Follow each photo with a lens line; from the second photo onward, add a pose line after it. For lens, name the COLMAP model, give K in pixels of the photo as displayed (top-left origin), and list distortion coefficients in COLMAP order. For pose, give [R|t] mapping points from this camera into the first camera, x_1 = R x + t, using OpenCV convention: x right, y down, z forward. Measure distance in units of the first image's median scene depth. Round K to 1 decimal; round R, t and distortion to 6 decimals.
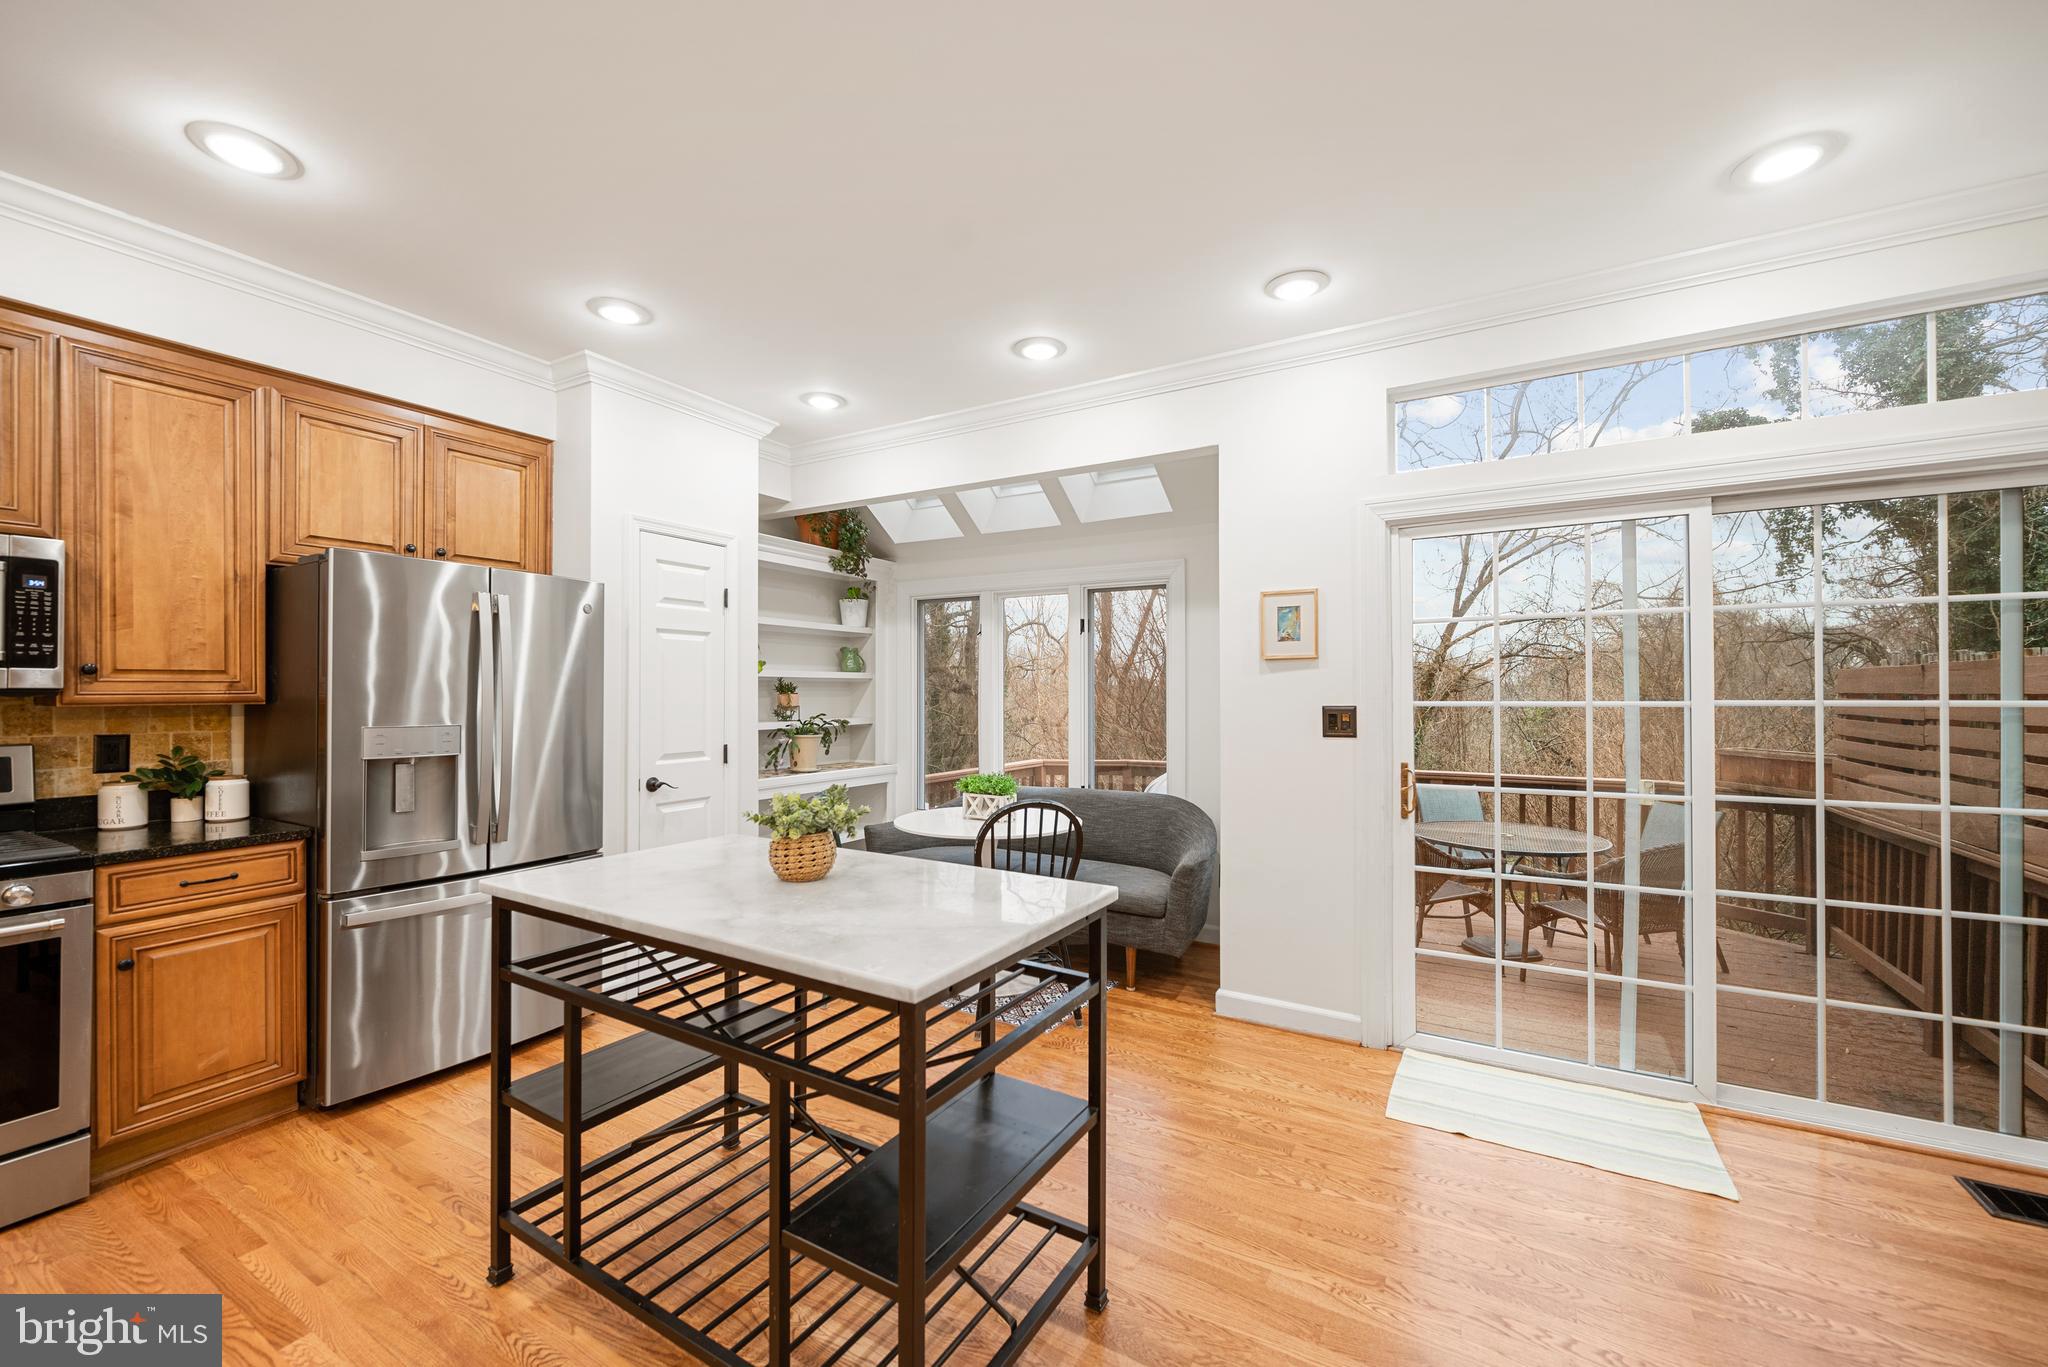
lens RADIAL K [[814.7, 0, 1031.8], [0, 814.7, 689.2], [0, 0, 1]] dist [-0.001397, -0.000062]
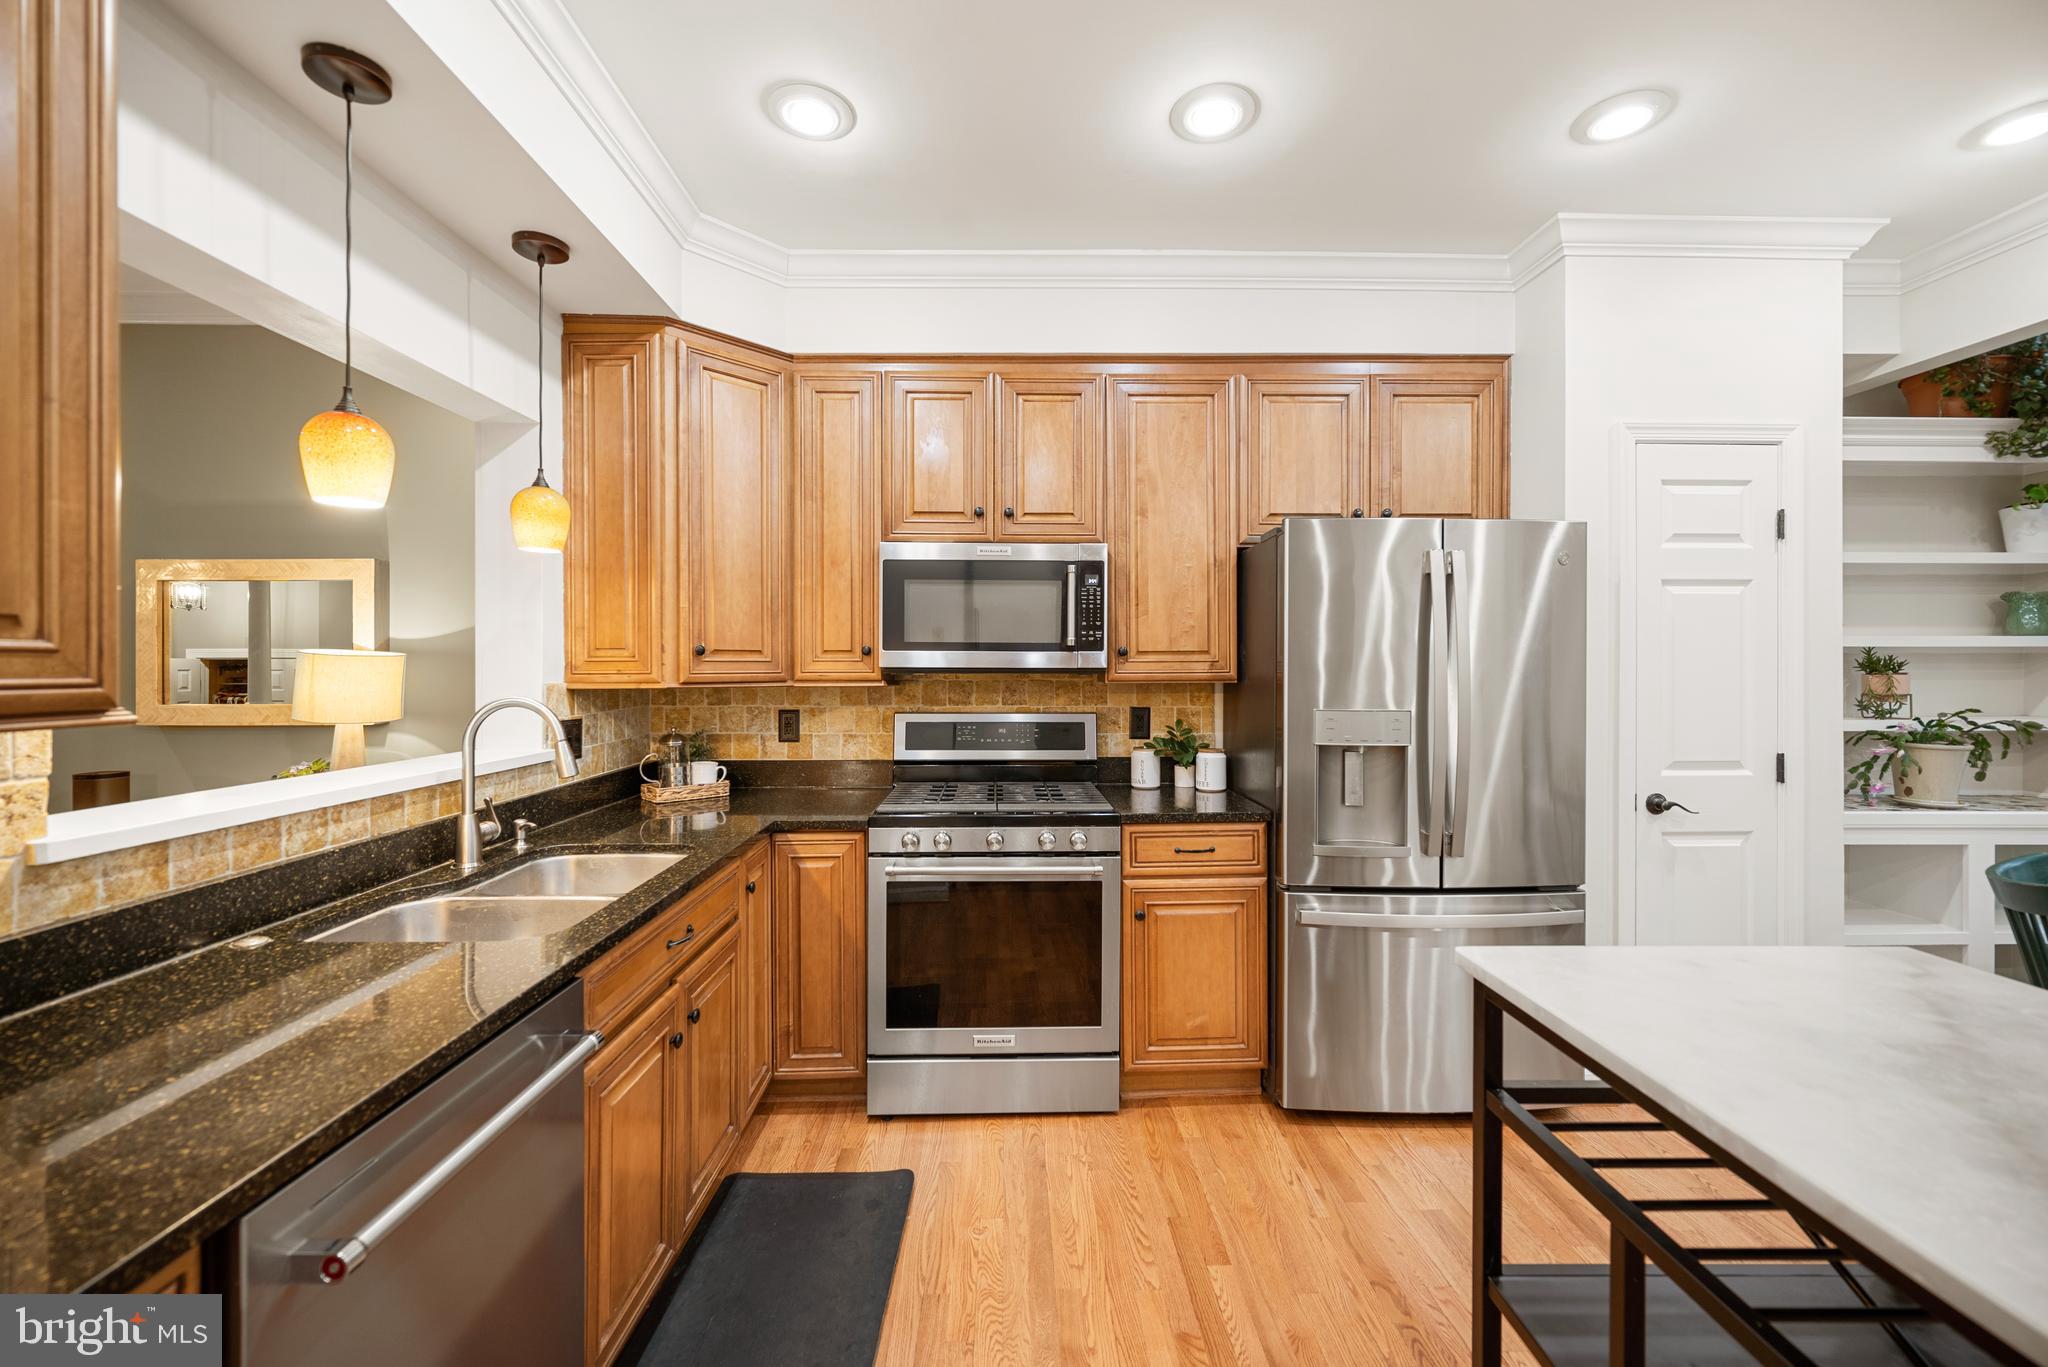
lens RADIAL K [[814.7, 0, 1020.4], [0, 814.7, 669.7], [0, 0, 1]] dist [-0.001397, -0.000062]
pose [[0.511641, 0.000826, -0.859199, -0.193541], [0.002683, 0.999993, 0.002559, -0.001481], [0.859195, -0.003614, 0.511635, 0.234014]]
